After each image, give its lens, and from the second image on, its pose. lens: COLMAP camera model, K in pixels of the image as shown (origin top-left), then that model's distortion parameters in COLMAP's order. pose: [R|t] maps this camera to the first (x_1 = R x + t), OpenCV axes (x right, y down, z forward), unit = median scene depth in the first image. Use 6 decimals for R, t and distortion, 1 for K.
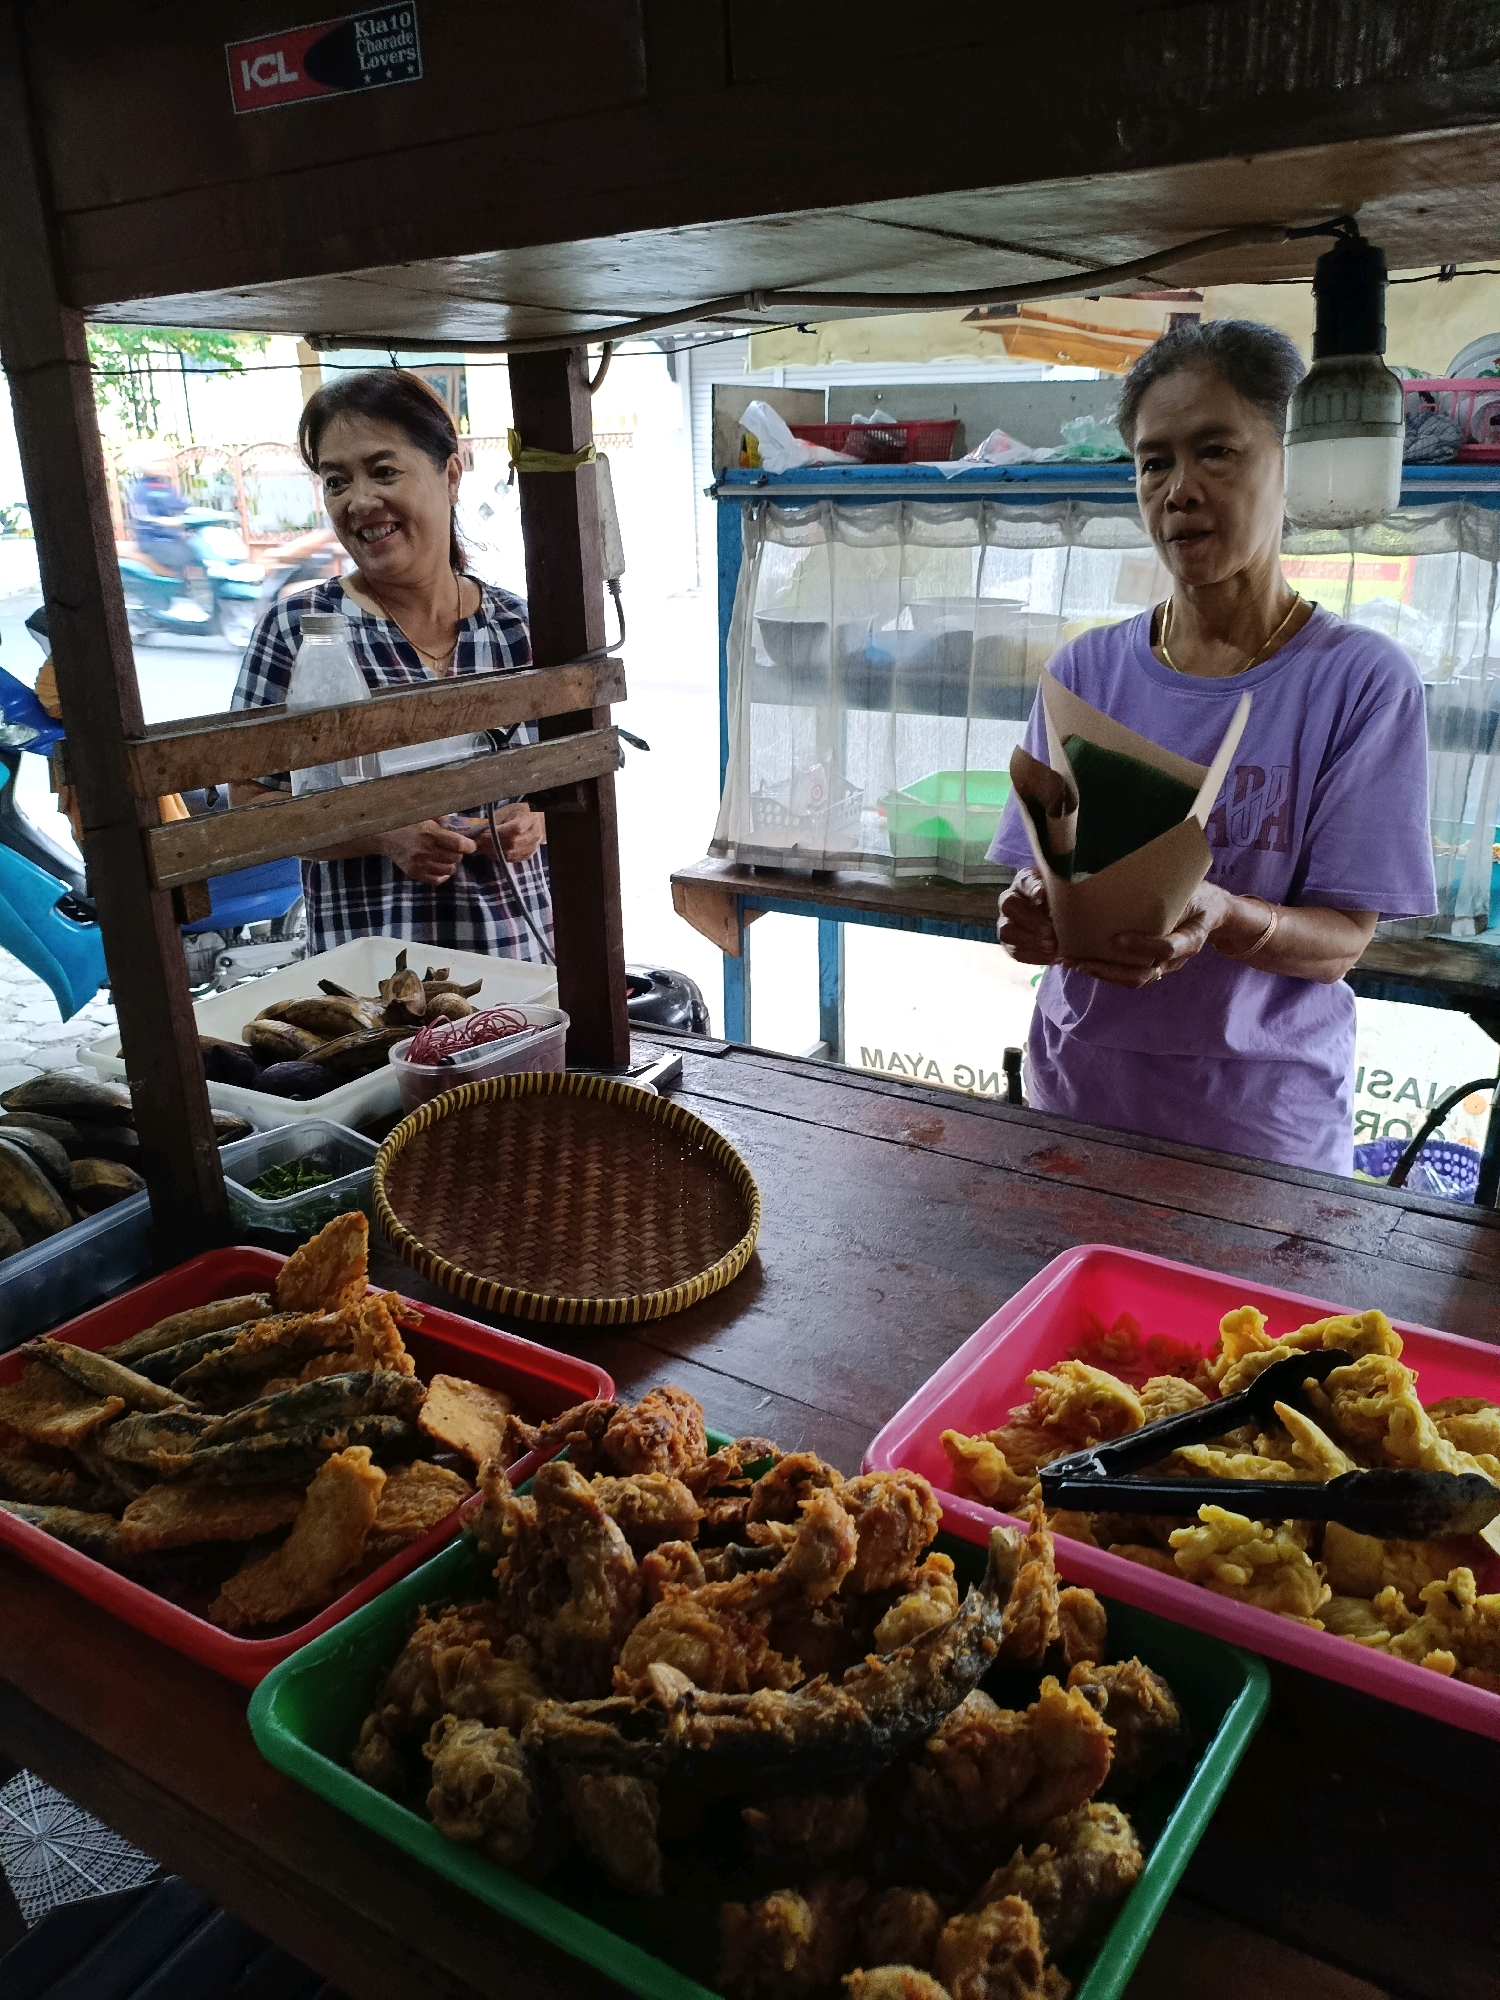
lens RADIAL K [[1528.3, 0, 729.6], [0, 1528.3, 996.5], [0, 0, 1]] dist [0.094119, -0.157569]
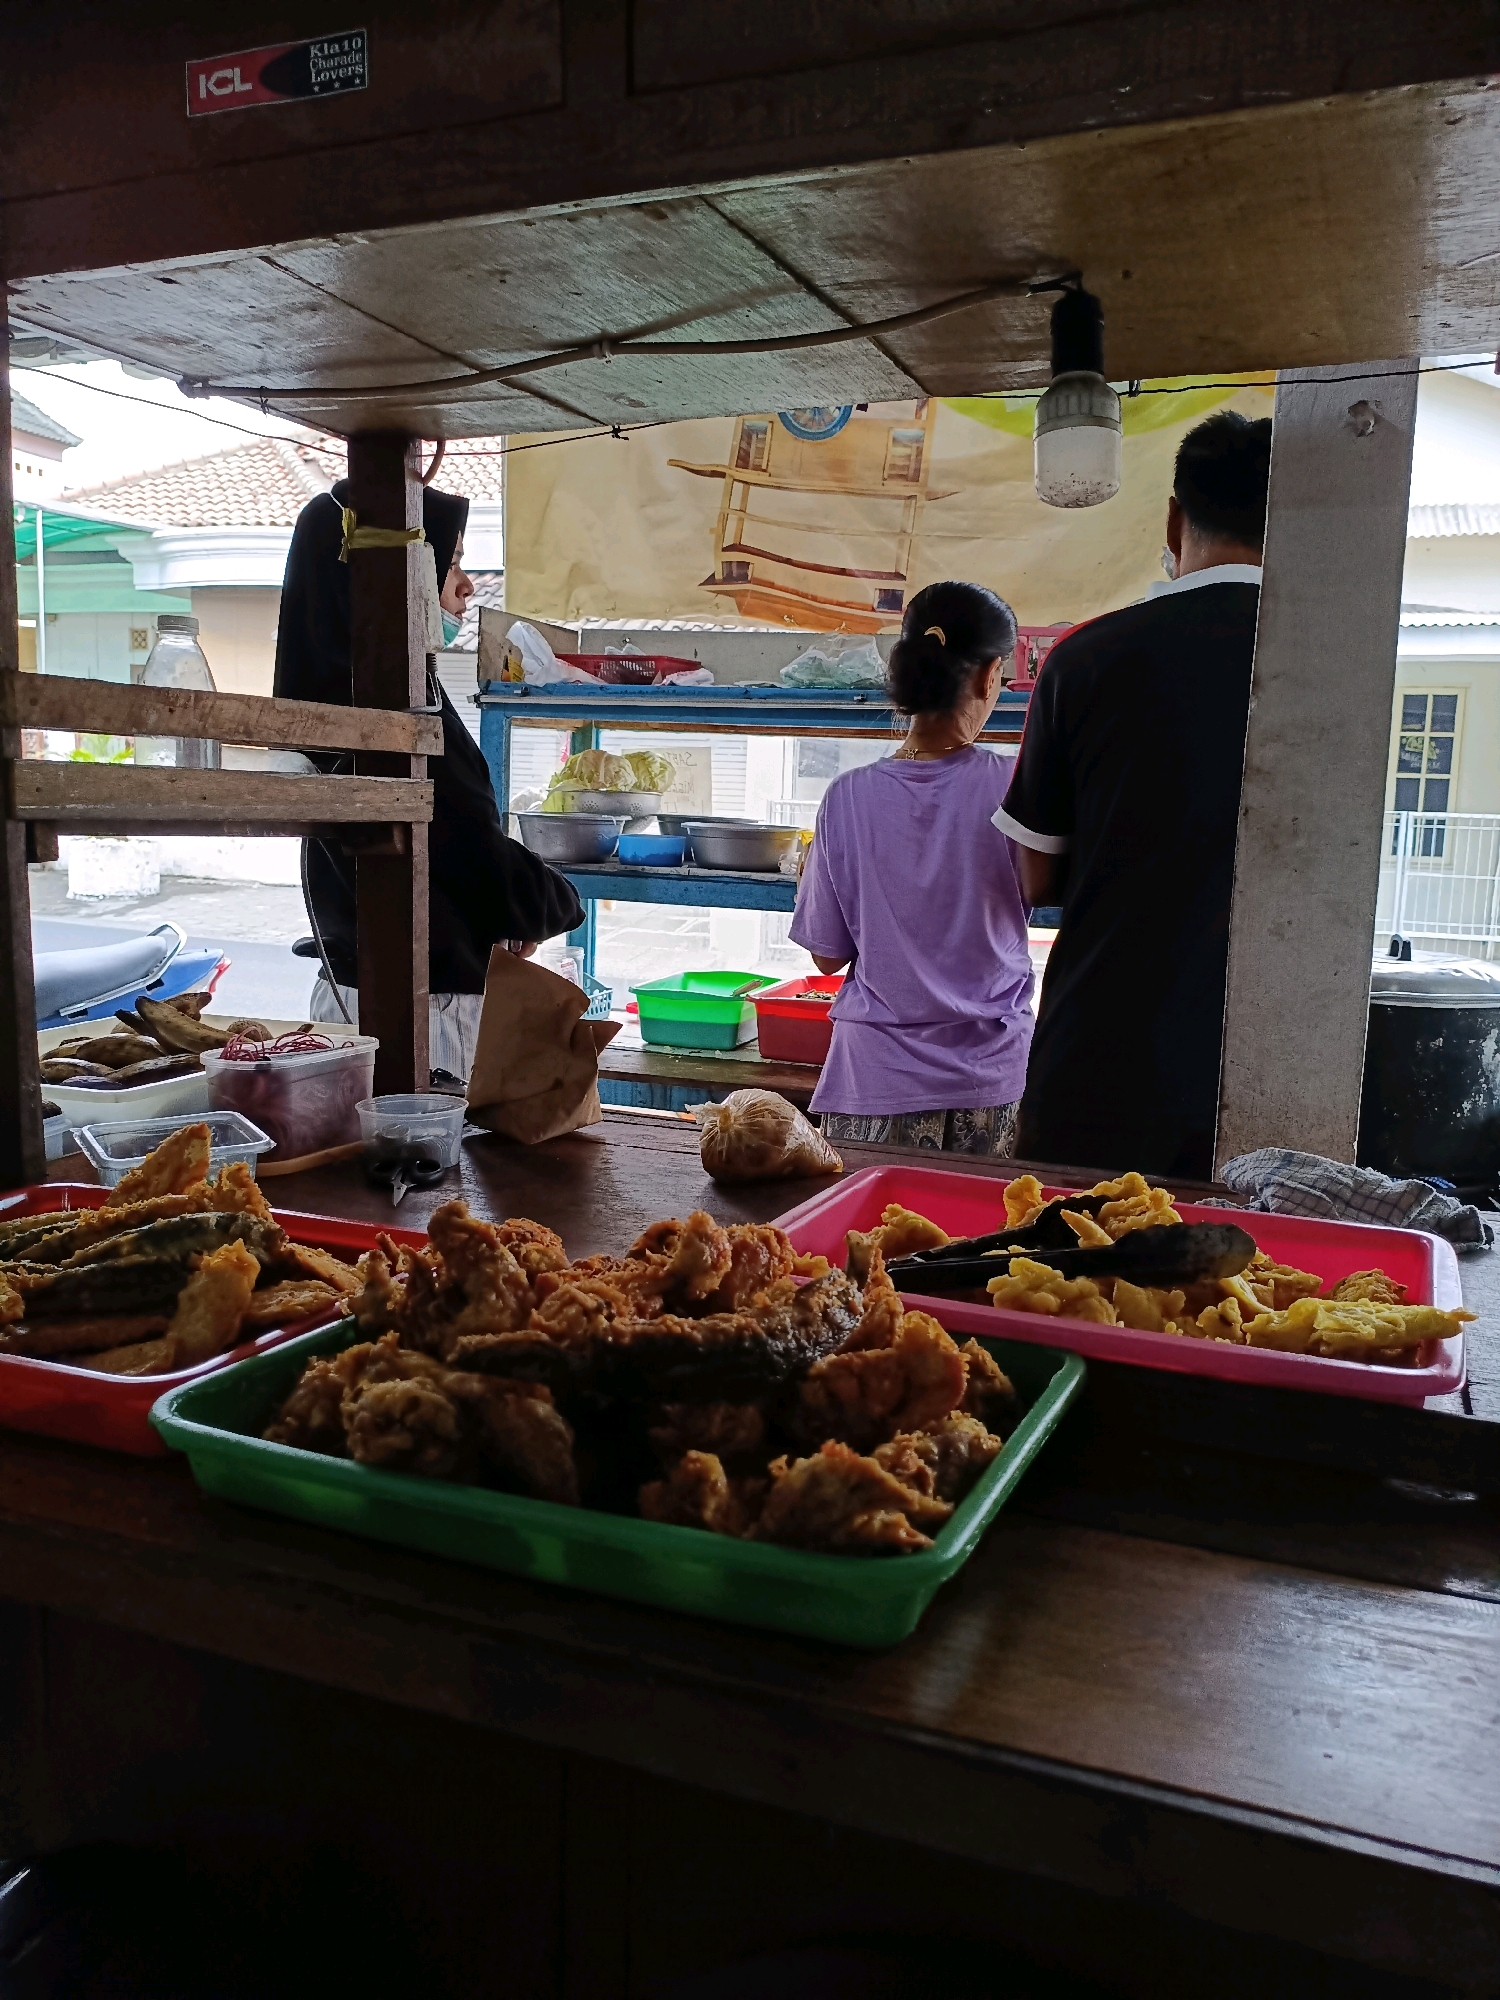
lens RADIAL K [[1528.2, 0, 746.9], [0, 1528.2, 1015.0], [0, 0, 1]] dist [0.049770, -0.087868]
pose [[0.979543, 0.028405, 0.199220, -0.109949], [0.011404, 0.980561, -0.195883, 0.332666], [-0.200912, 0.194148, 0.960178, -0.085124]]
